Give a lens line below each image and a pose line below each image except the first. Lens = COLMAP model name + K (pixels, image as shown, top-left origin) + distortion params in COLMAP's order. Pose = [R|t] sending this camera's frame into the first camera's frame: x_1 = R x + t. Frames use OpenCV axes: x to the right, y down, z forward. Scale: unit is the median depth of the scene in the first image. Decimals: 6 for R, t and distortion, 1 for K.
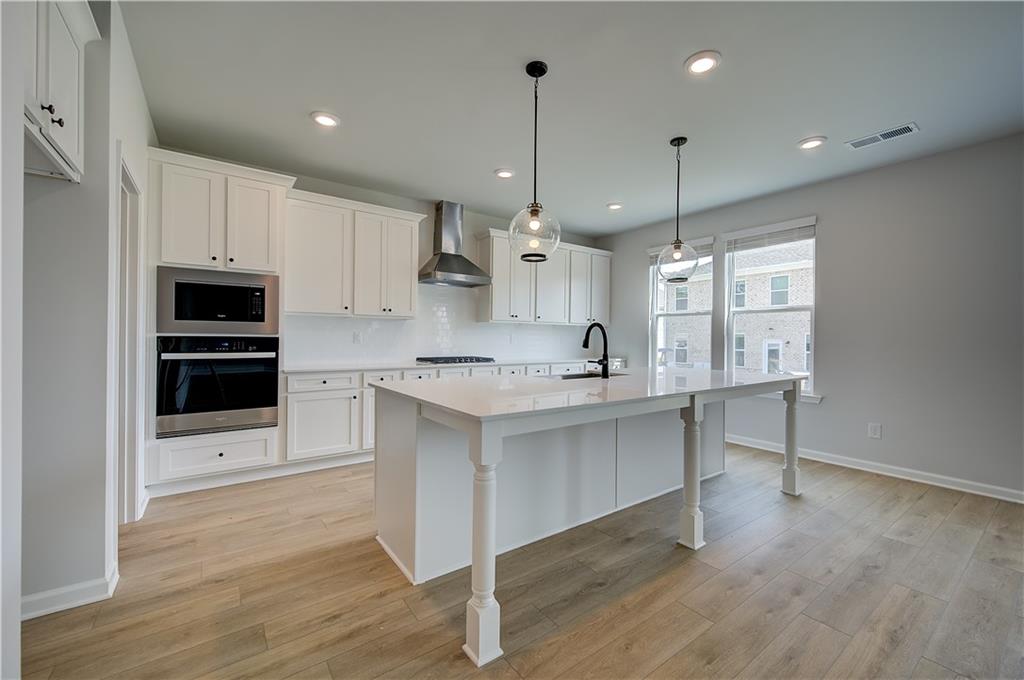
lens RADIAL K [[413.1, 0, 515.1], [0, 413.1, 338.2], [0, 0, 1]] dist [0.007635, 0.000536]
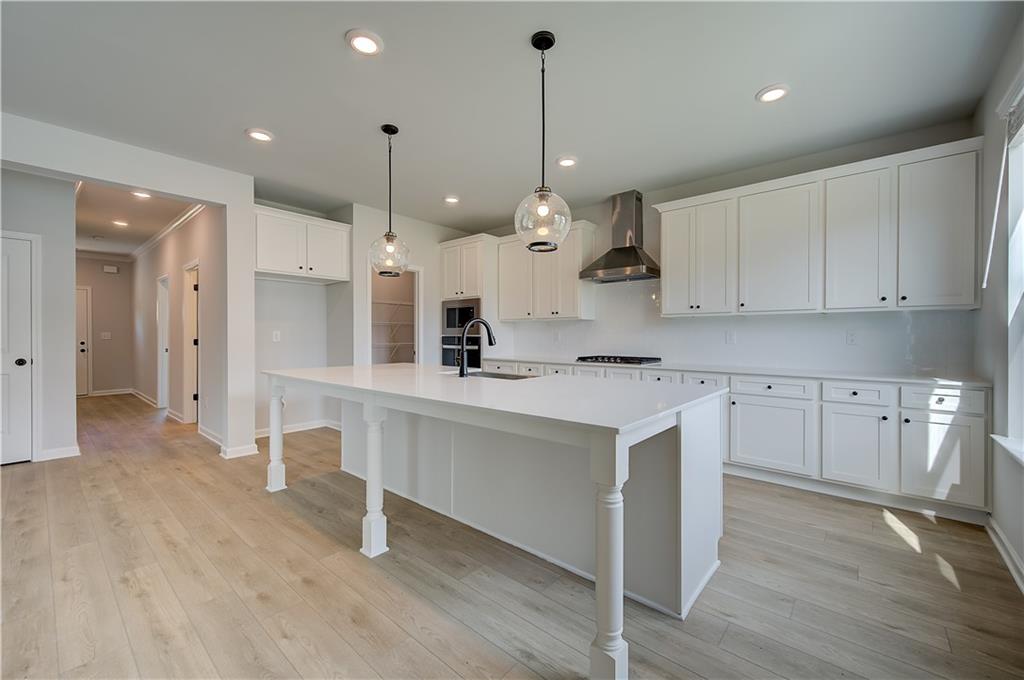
lens RADIAL K [[413.1, 0, 509.6], [0, 413.1, 331.1], [0, 0, 1]] dist [0.007635, 0.000536]
pose [[0.216047, -0.021560, -0.976145, 0.994550], [-0.002905, 0.999738, -0.022724, 0.013067], [0.976379, 0.007745, 0.215928, 0.766801]]
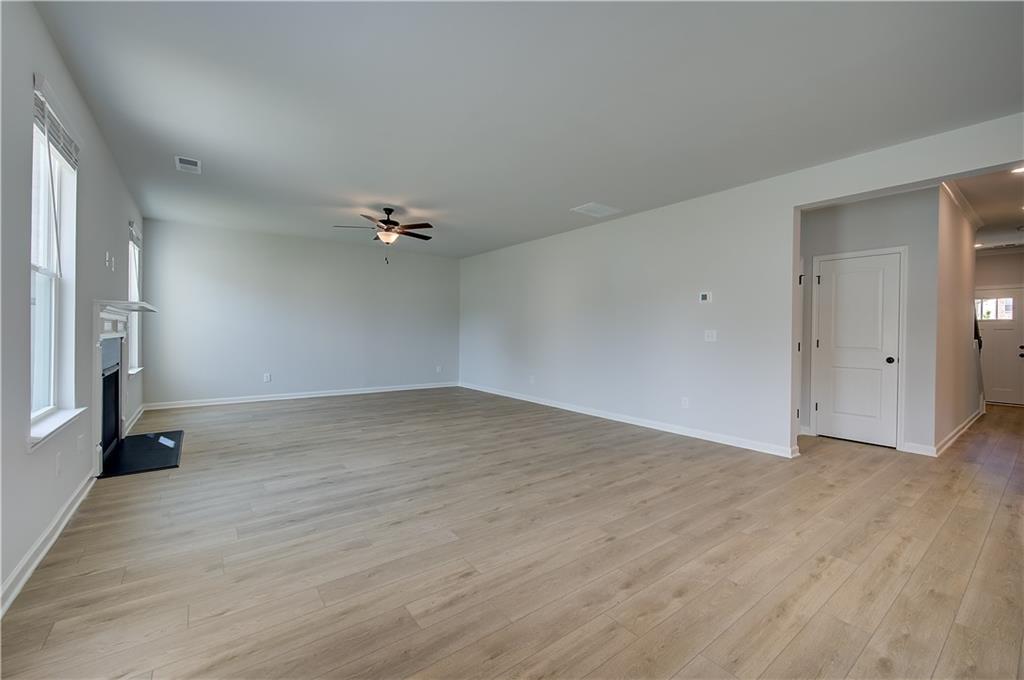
lens RADIAL K [[420.0, 0, 519.6], [0, 420.0, 334.0], [0, 0, 1]] dist [-0.002752, 0.000283]
pose [[-0.999378, -0.023224, -0.026552, 0.788593], [-0.023442, 0.999694, 0.007919, 0.010256], [0.026360, 0.008536, -0.999616, 0.995429]]
